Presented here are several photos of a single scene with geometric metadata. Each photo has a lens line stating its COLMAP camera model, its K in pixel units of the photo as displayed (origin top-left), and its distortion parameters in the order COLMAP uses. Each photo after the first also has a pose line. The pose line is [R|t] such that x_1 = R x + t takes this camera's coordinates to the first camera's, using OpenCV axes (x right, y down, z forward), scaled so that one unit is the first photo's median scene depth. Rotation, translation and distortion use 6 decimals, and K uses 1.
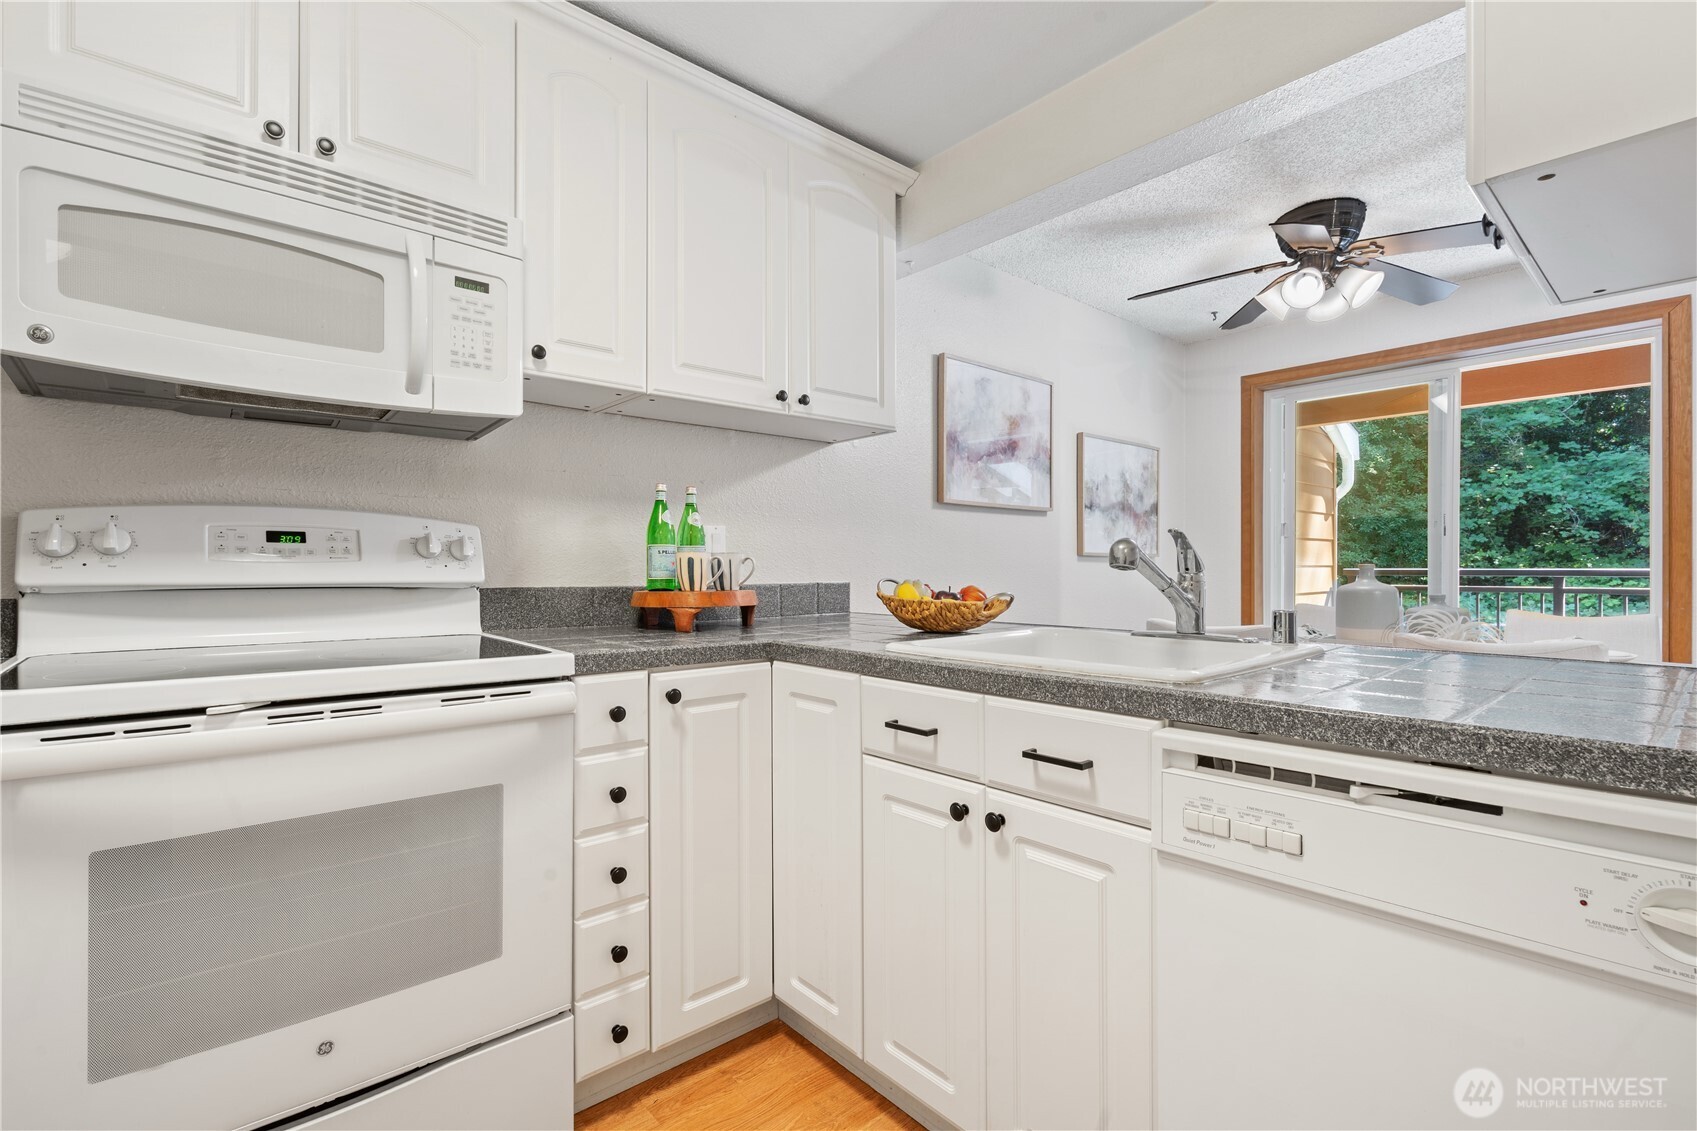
lens RADIAL K [[774.8, 0, 857.4], [0, 774.8, 572.7], [0, 0, 1]] dist [-0.009767, 0.003437]
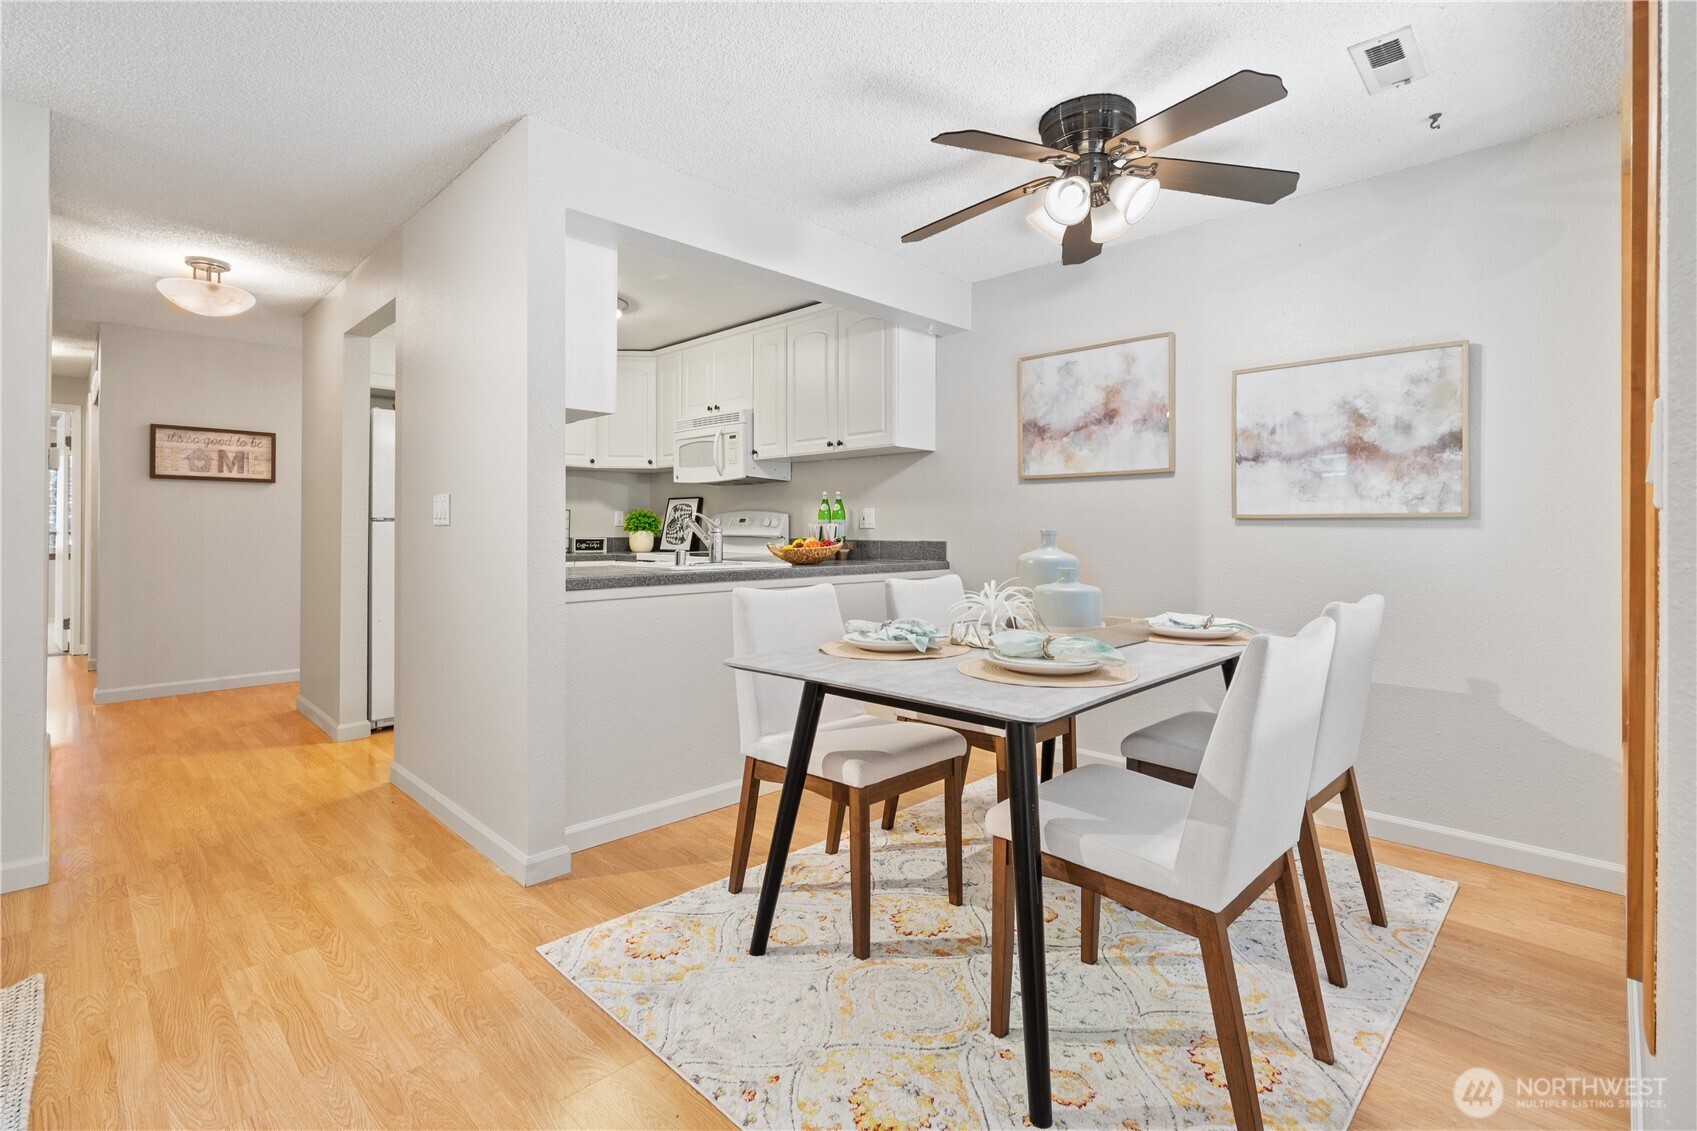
lens RADIAL K [[774.8, 0, 873.0], [0, 774.8, 523.5], [0, 0, 1]] dist [-0.009767, 0.003437]
pose [[0.088573, -0.006003, -0.996052, 2.479917], [-0.009298, 0.999933, -0.006854, -0.016934], [0.996026, 0.009868, 0.088512, 1.232337]]
